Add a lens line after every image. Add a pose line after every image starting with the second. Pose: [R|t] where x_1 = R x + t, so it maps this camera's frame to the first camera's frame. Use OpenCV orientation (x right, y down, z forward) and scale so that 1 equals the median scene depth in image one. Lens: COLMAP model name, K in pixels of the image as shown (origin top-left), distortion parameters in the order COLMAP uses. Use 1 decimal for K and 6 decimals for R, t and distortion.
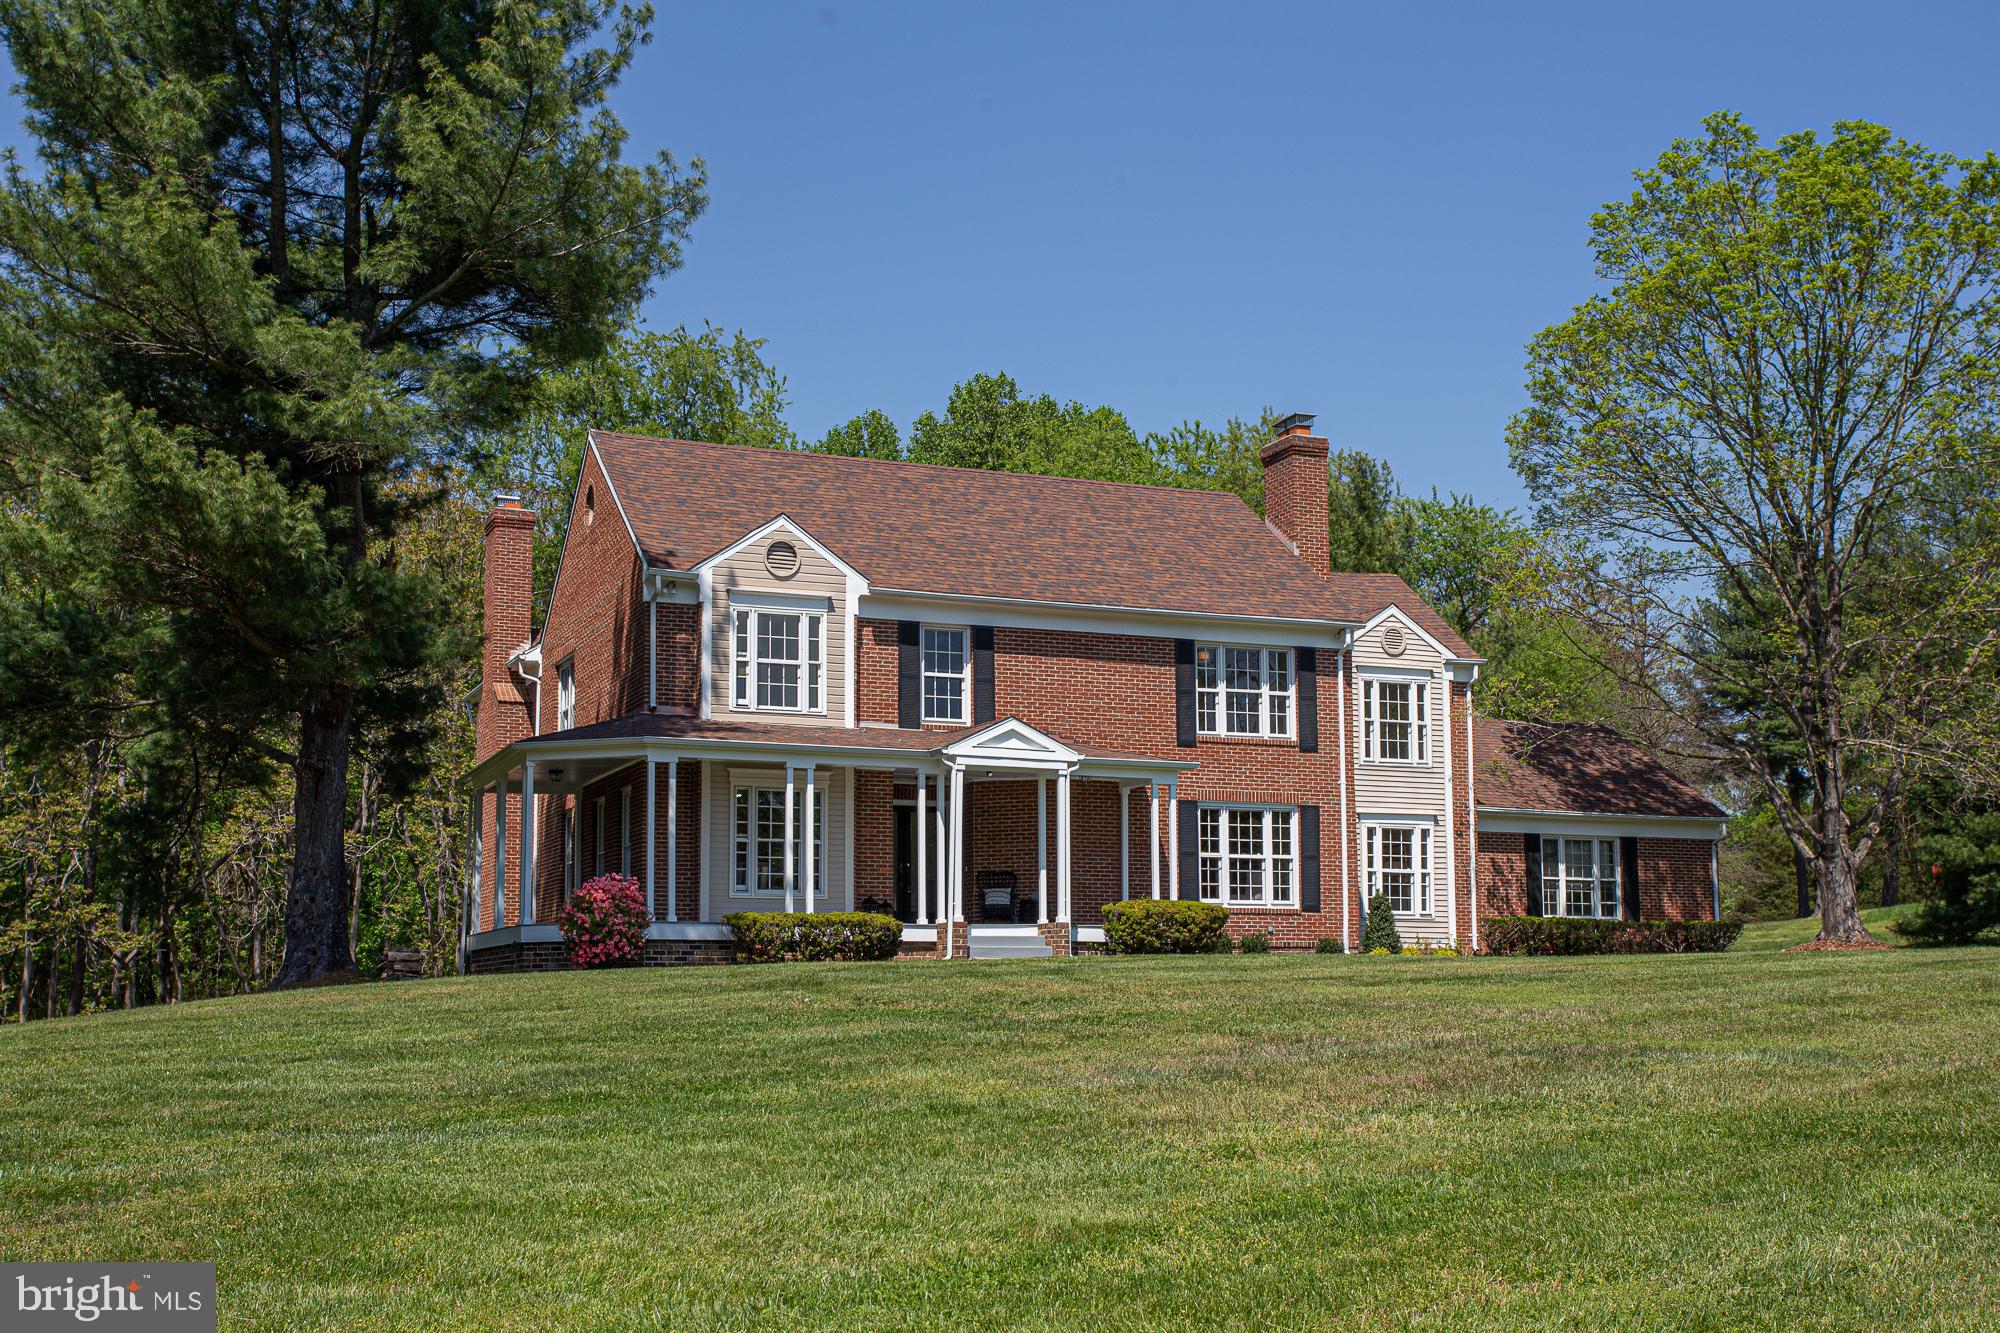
lens RADIAL K [[2264.7, 0, 1000.0], [0, 2264.7, 662.7], [0, 0, 1]] dist [0.021552, 0.000000]
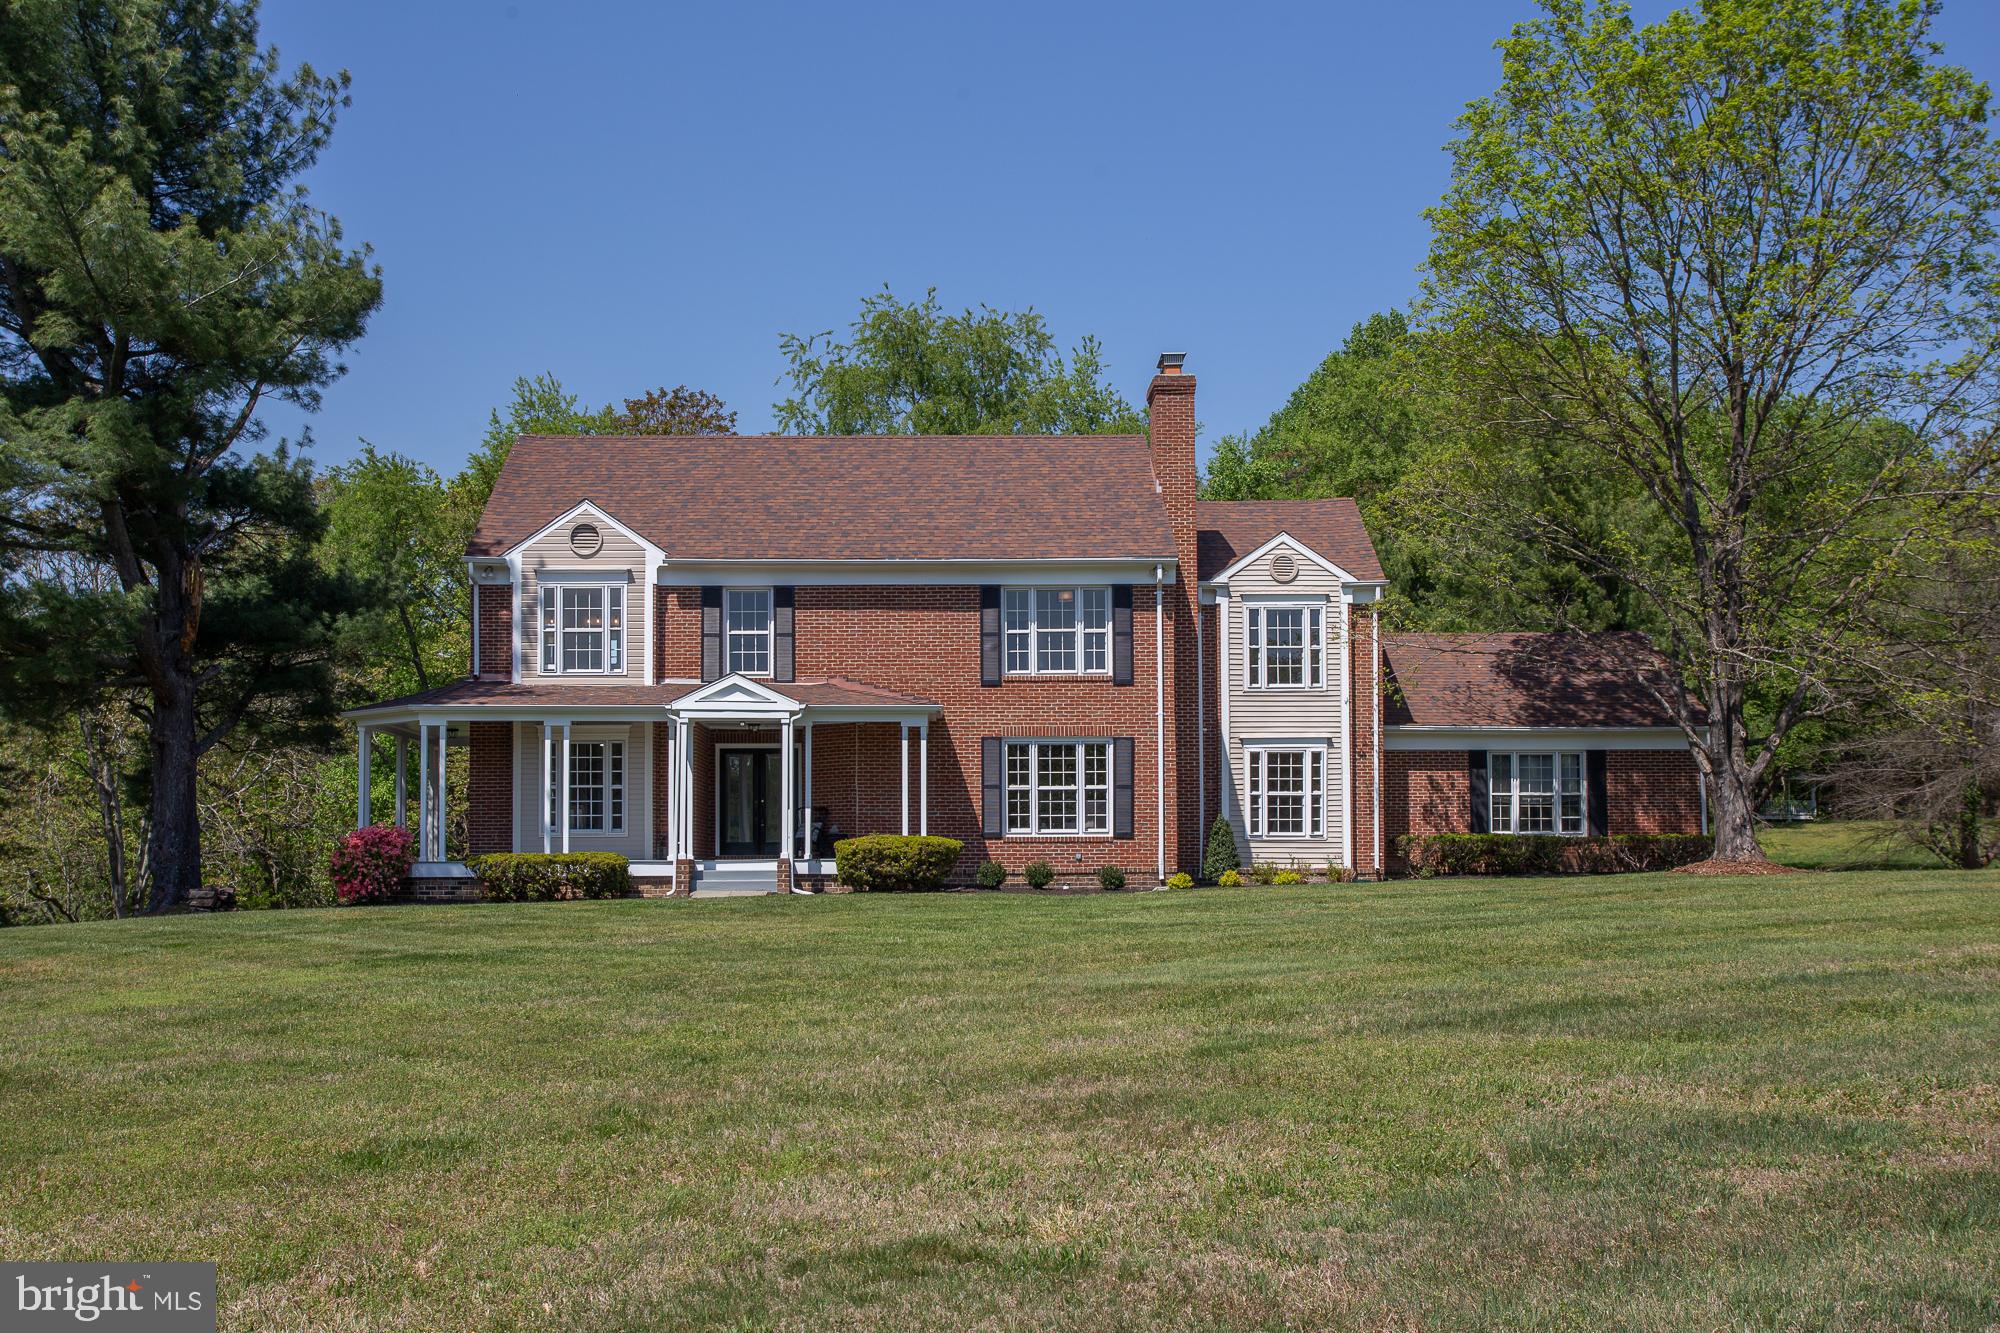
lens RADIAL K [[1915.7, 0, 997.8], [0, 1915.7, 738.6], [0, 0, 1]] dist [-0.024977, 0.000000]
pose [[0.924141, -0.026573, -0.381127, 0.420421], [0.058286, 0.995707, 0.071907, -0.002930], [0.377580, -0.088667, 0.921722, 0.169762]]
